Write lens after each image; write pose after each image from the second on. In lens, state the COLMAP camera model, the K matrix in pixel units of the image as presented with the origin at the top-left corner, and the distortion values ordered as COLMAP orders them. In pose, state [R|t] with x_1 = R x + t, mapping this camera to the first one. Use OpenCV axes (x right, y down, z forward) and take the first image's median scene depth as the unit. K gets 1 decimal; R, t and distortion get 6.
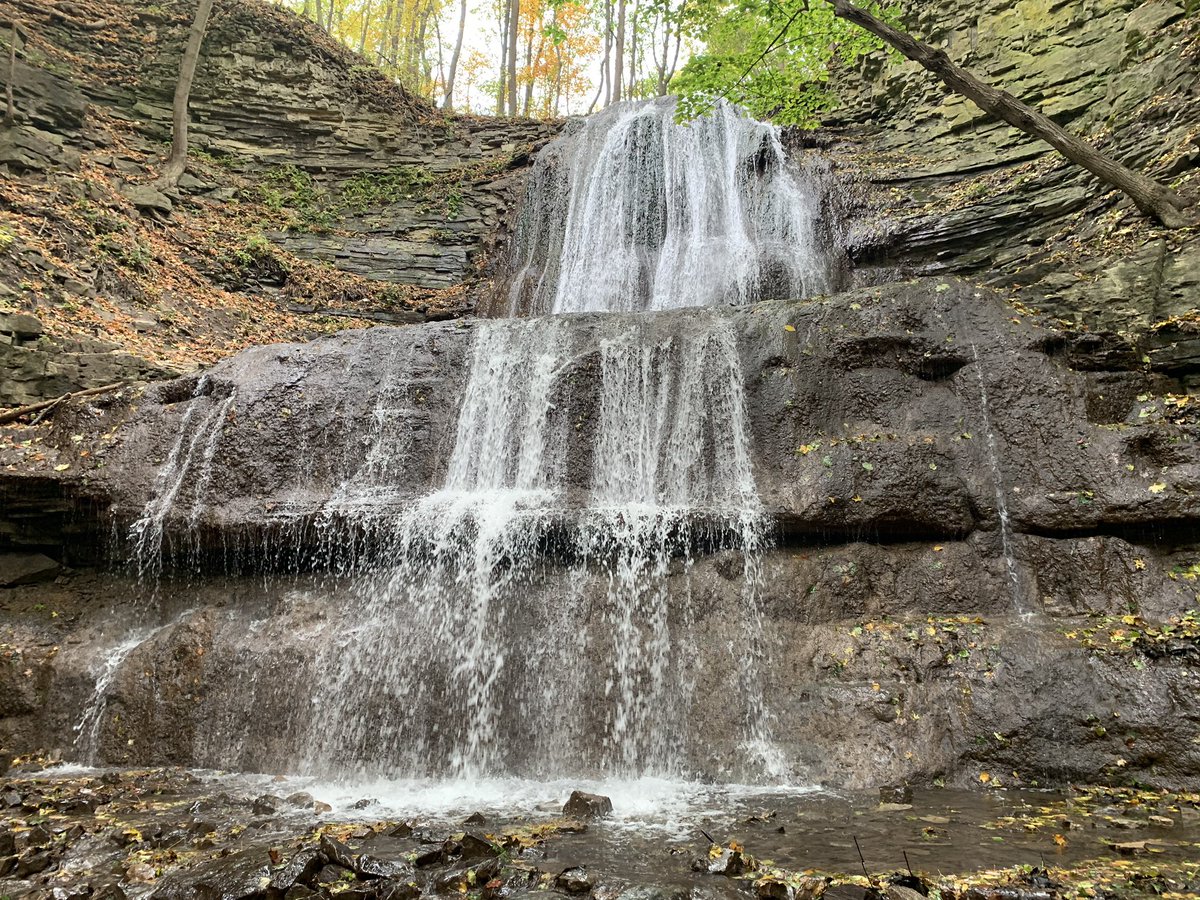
lens RADIAL K [[898.9, 0, 583.1], [0, 898.9, 450.3], [0, 0, 1]] dist [0.013037, 0.000339]
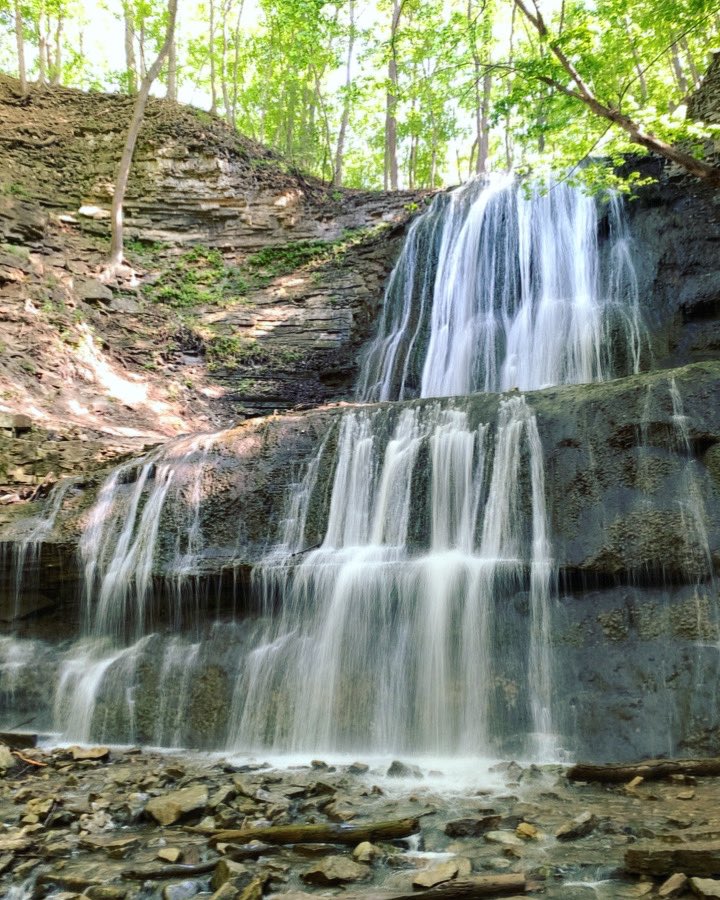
lens RADIAL K [[905.2, 0, 361.5], [0, 905.2, 437.7], [0, 0, 1]] dist [0.105464, -0.255285]
pose [[0.987911, -0.035646, -0.150871, 0.050797], [0.033264, 0.999279, -0.018285, -0.039725], [0.151415, 0.013046, 0.988384, -0.150763]]
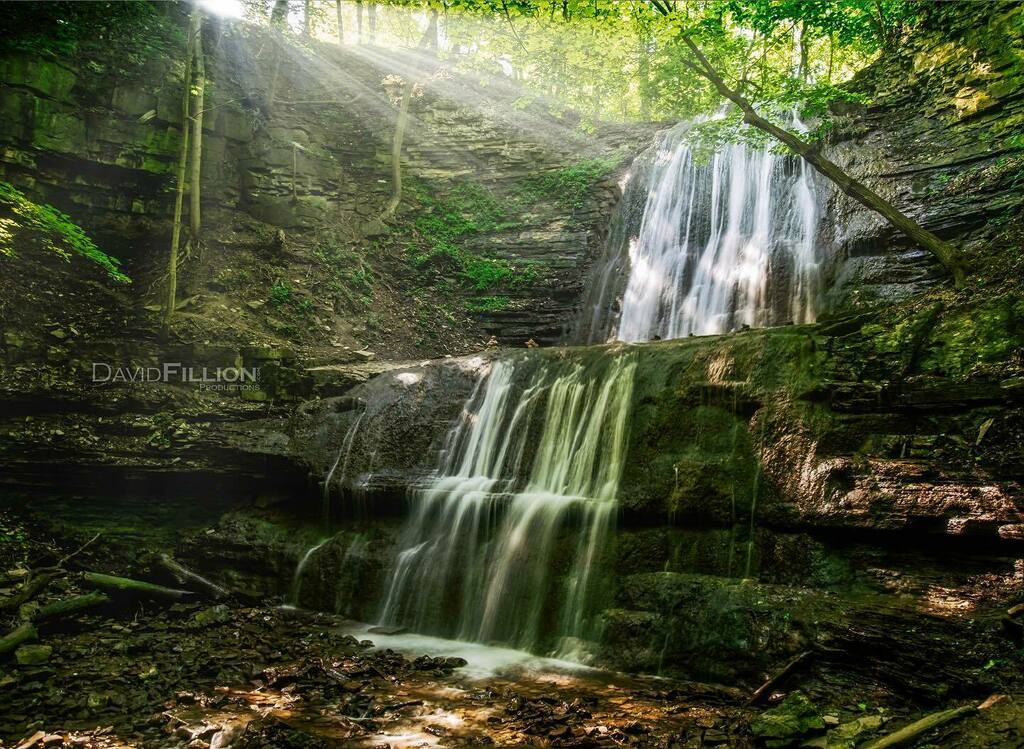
lens RADIAL K [[815.4, 0, 516.6], [0, 815.4, 358.7], [0, 0, 1]] dist [-0.120425, 0.135967]
pose [[0.921344, -0.013662, -0.388508, 0.239454], [0.039532, 0.997494, 0.058671, -0.113704], [0.386733, -0.069415, 0.919575, -0.169593]]
